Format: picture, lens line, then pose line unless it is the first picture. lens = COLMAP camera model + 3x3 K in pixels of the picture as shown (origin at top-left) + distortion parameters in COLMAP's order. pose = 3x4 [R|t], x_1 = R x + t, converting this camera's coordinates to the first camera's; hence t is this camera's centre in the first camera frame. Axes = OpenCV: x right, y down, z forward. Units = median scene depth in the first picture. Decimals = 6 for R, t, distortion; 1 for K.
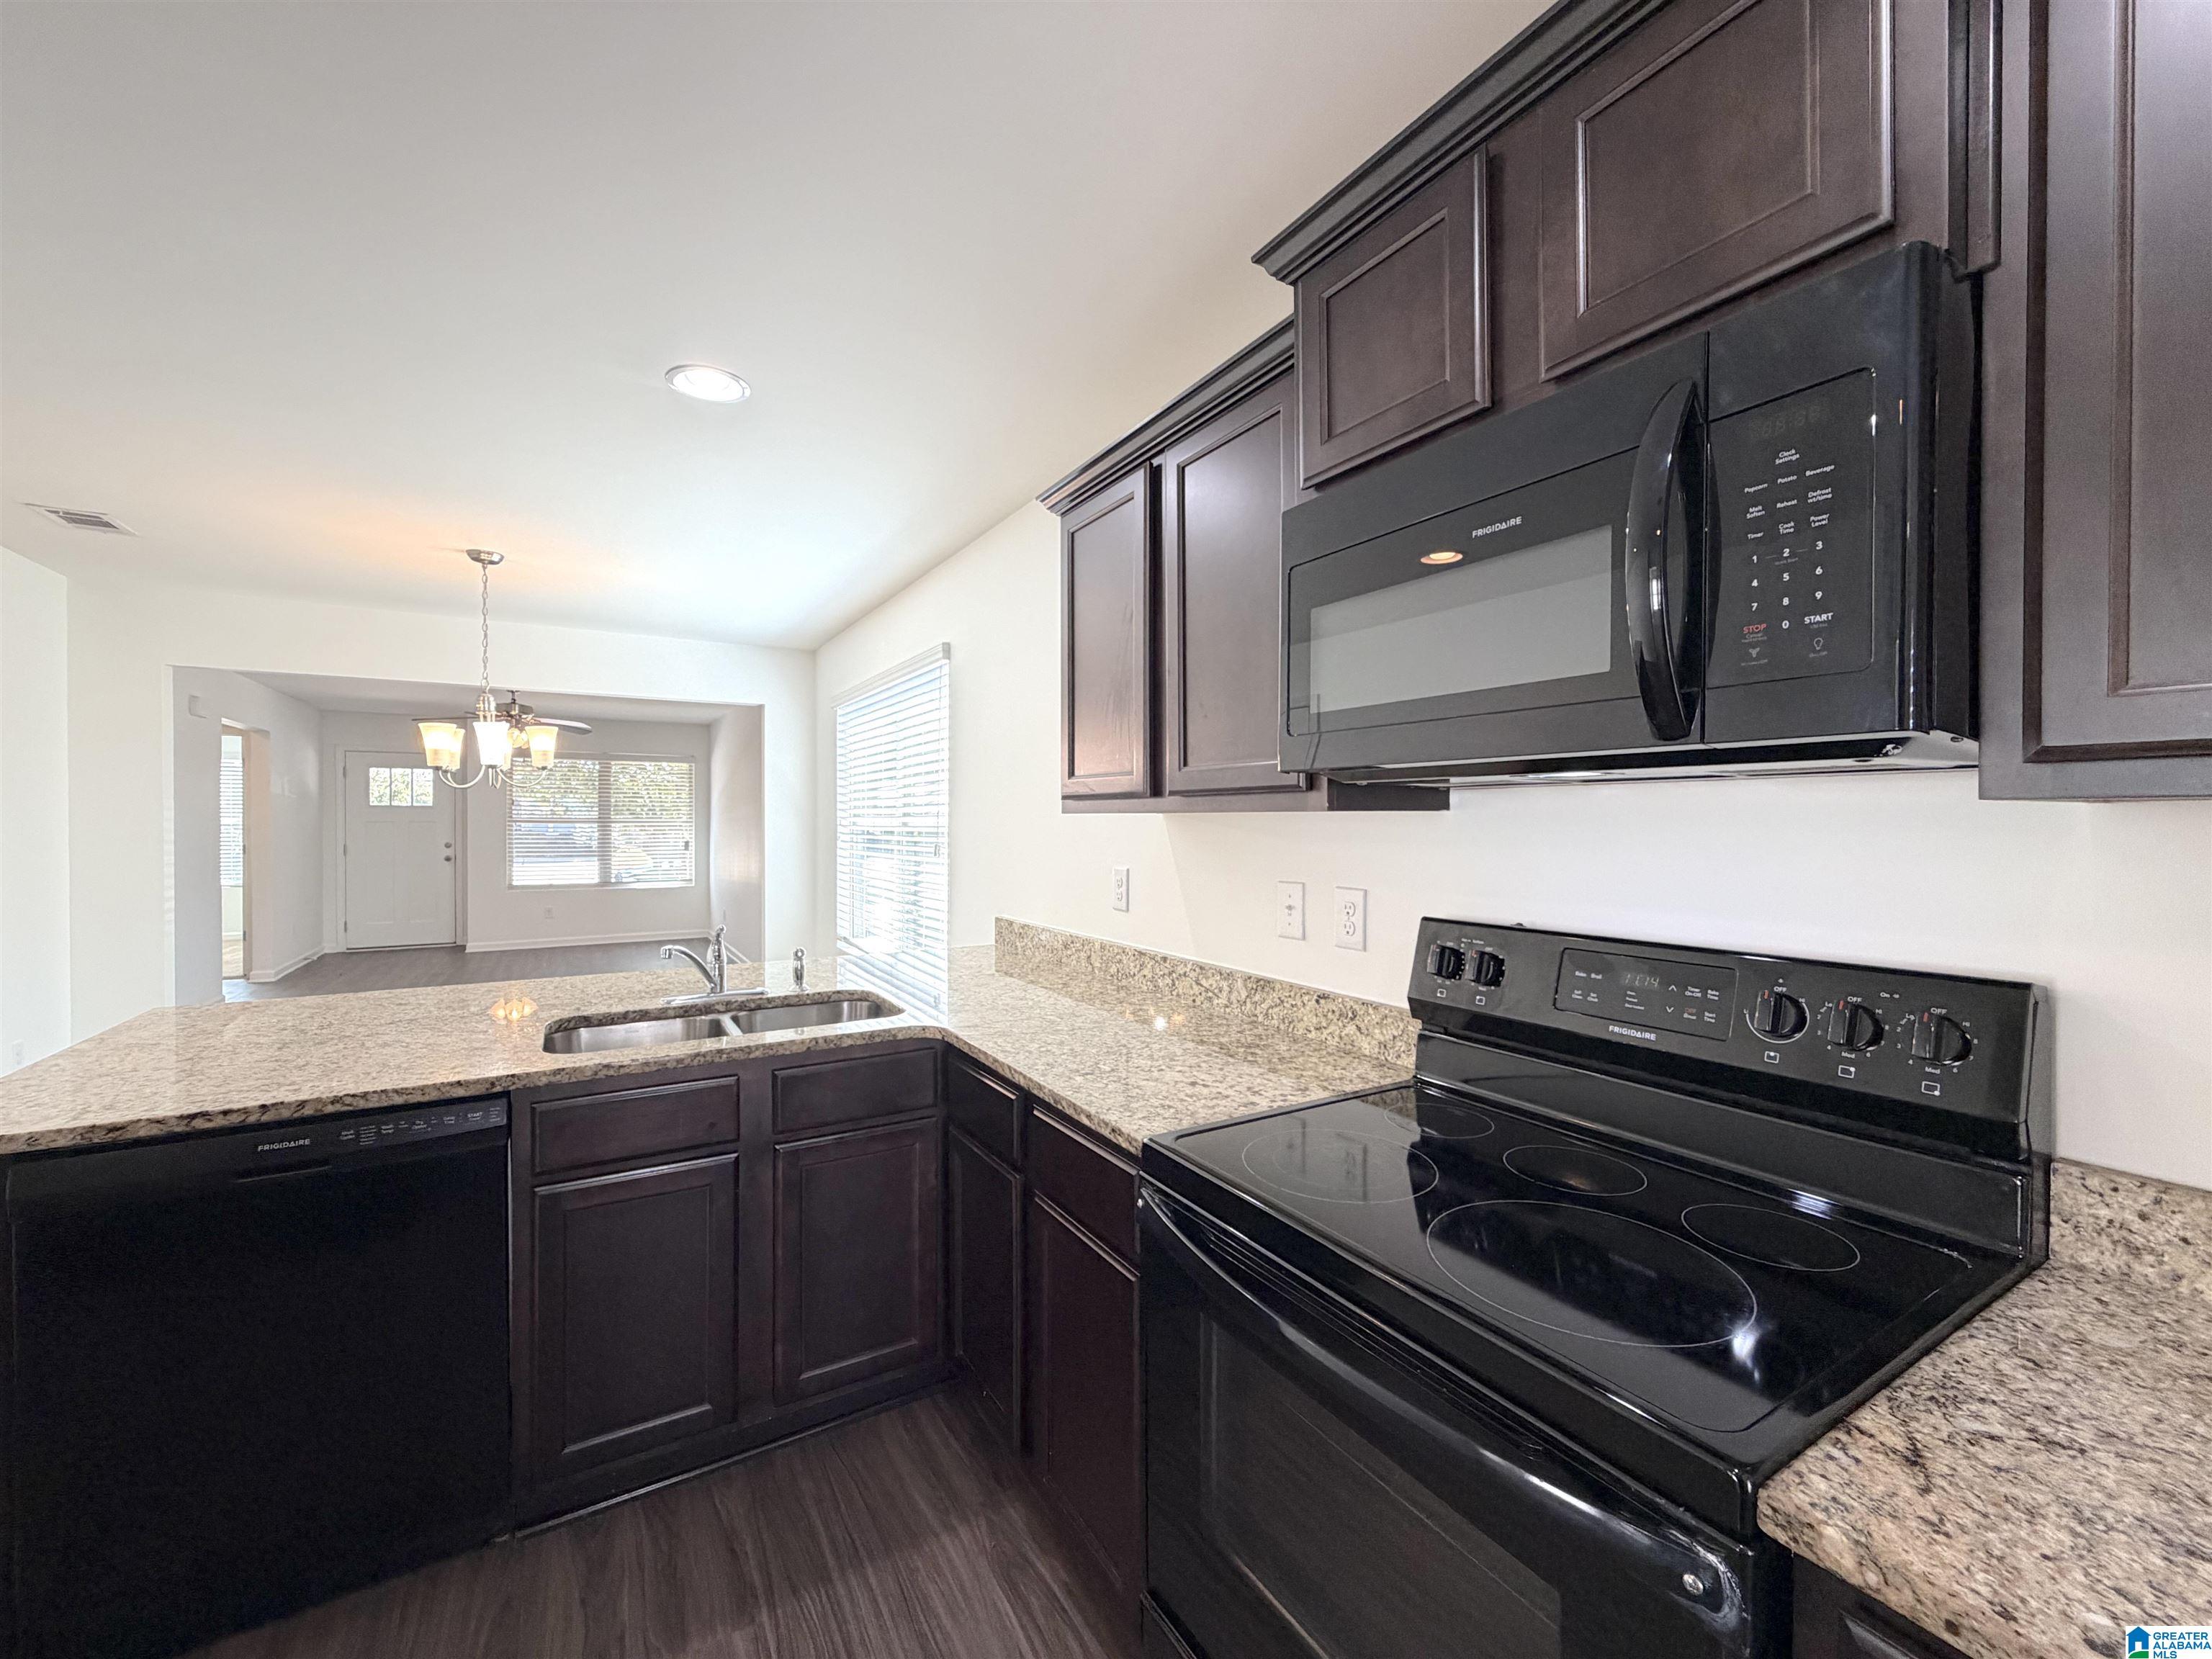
lens RADIAL K [[879.8, 0, 1099.9], [0, 879.8, 823.9], [0, 0, 1]] dist [-0.003391, -0.000096]
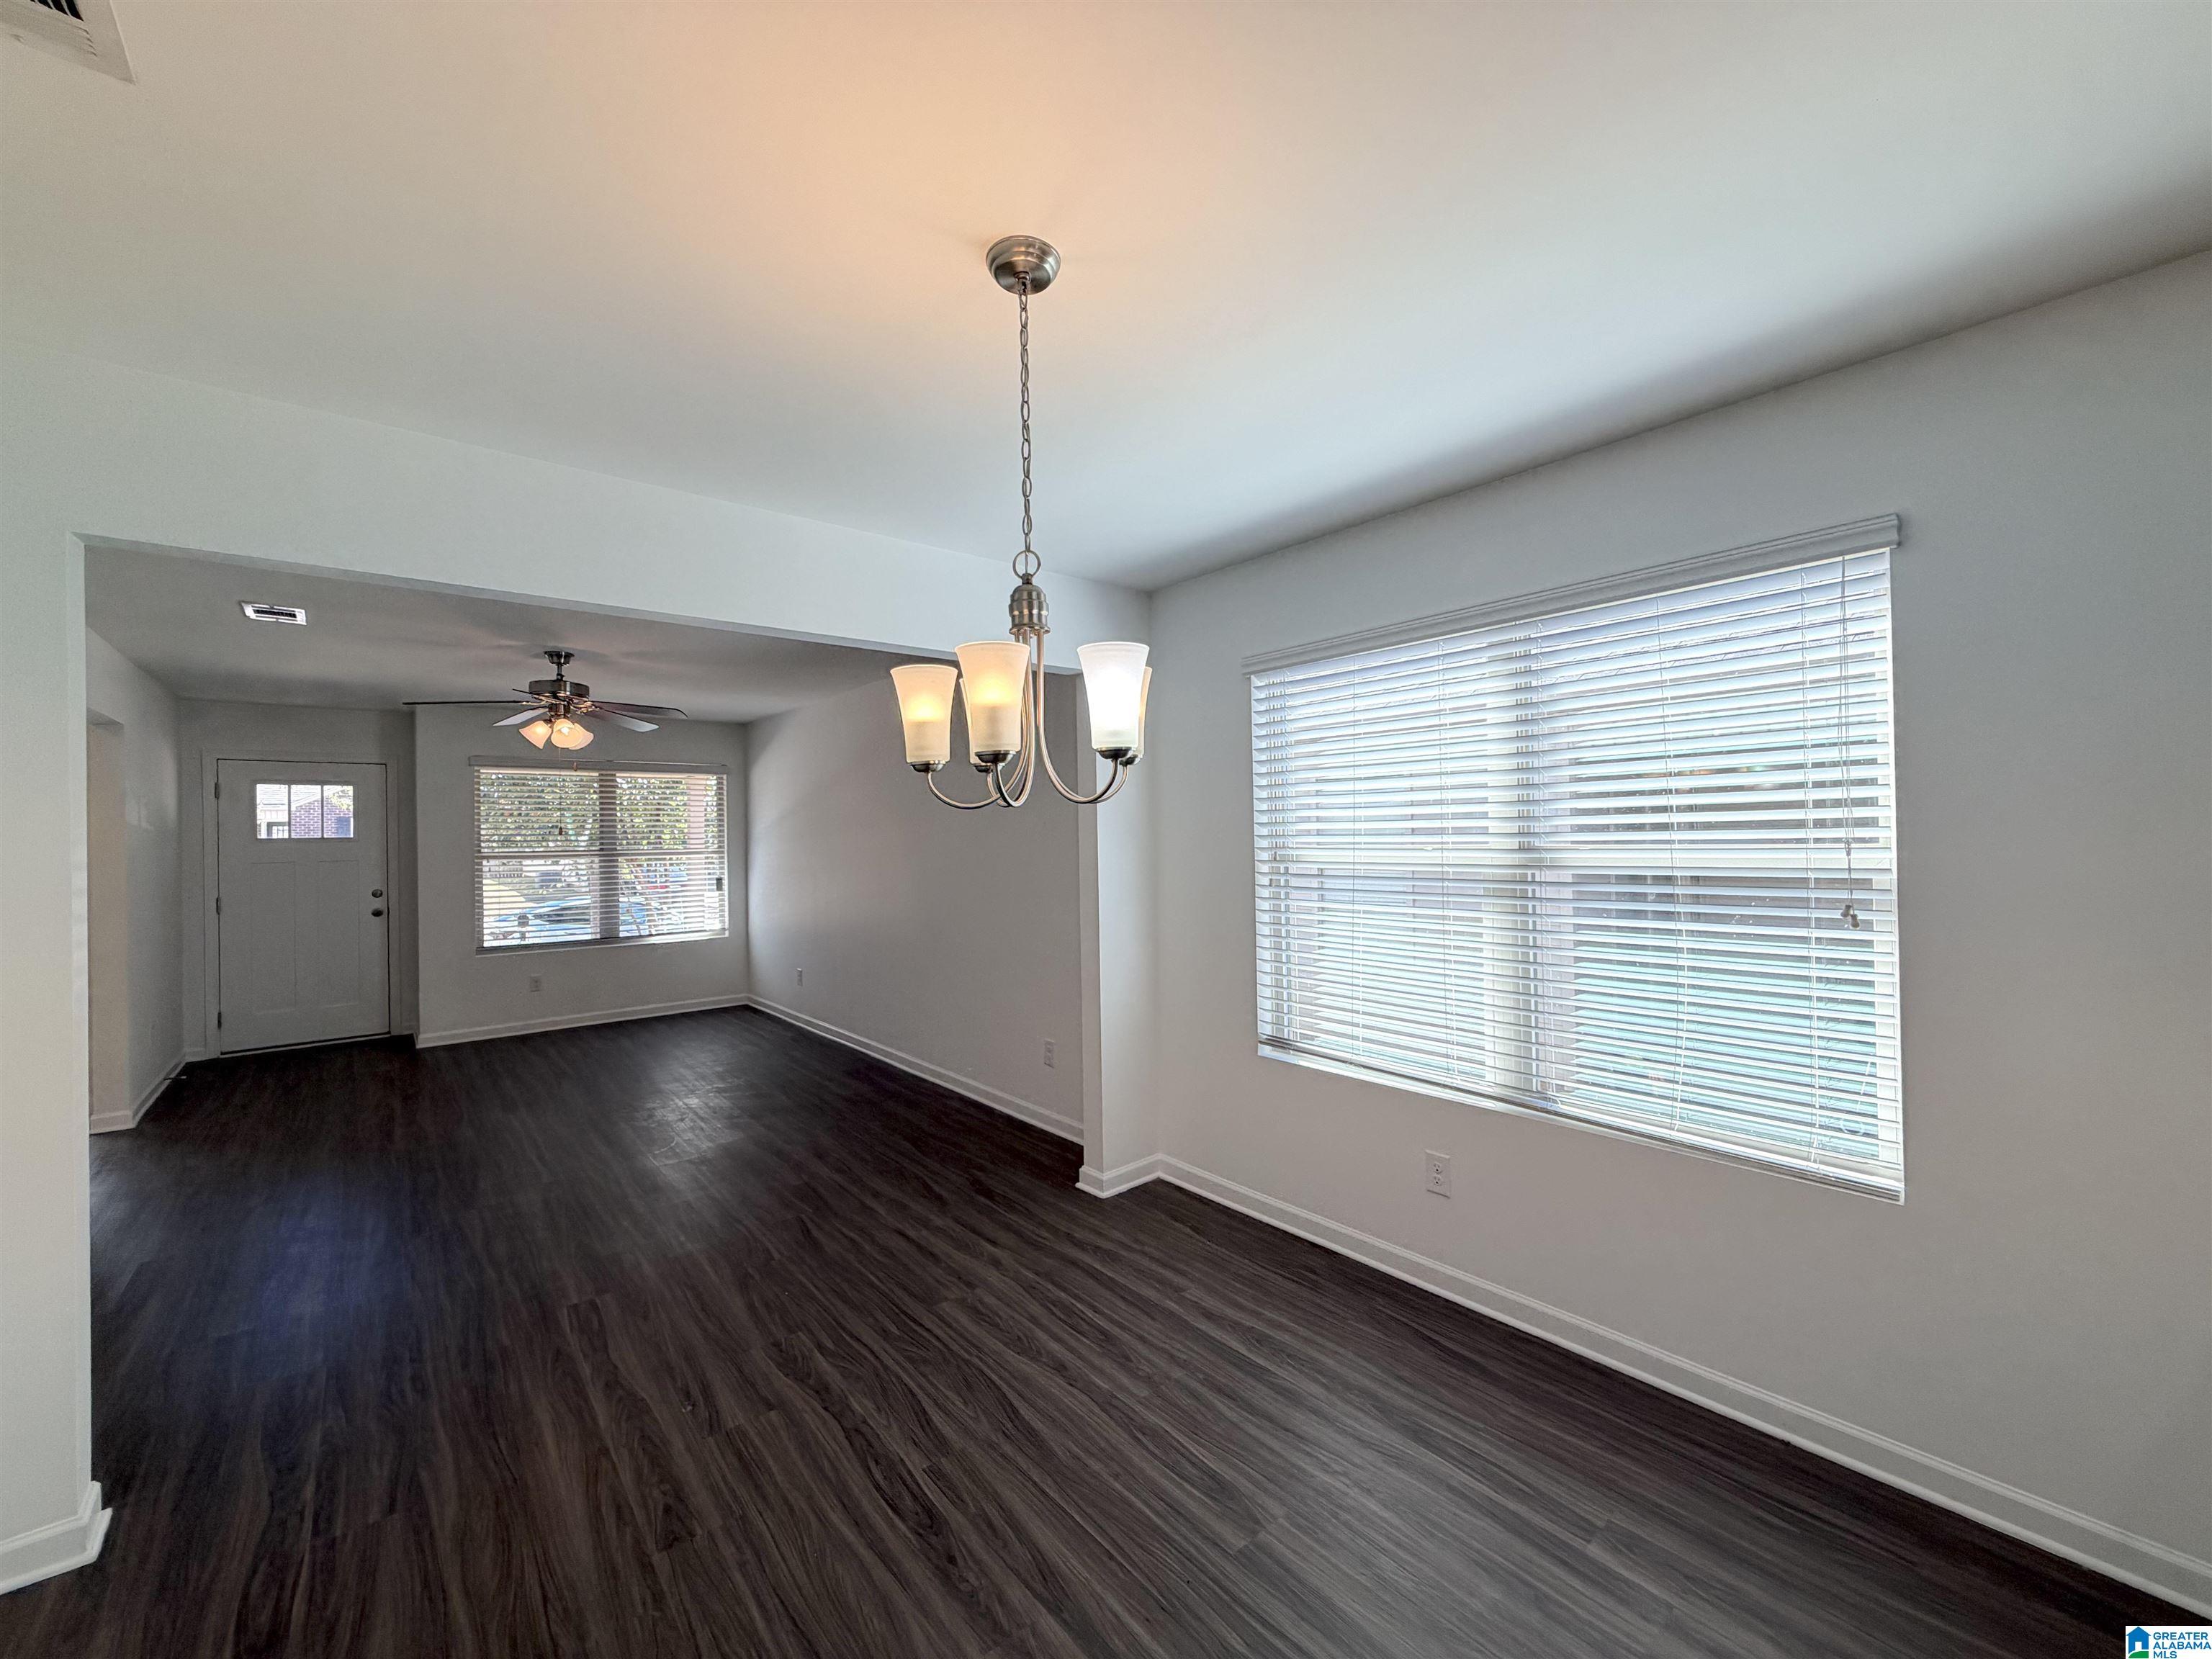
lens RADIAL K [[879.8, 0, 1110.2], [0, 879.8, 834.2], [0, 0, 1]] dist [-0.003391, -0.000096]
pose [[0.988029, -0.017207, 0.153306, -0.268332], [0.018152, 0.999824, -0.004768, -0.009121], [-0.153197, 0.007494, 0.988167, 0.210377]]
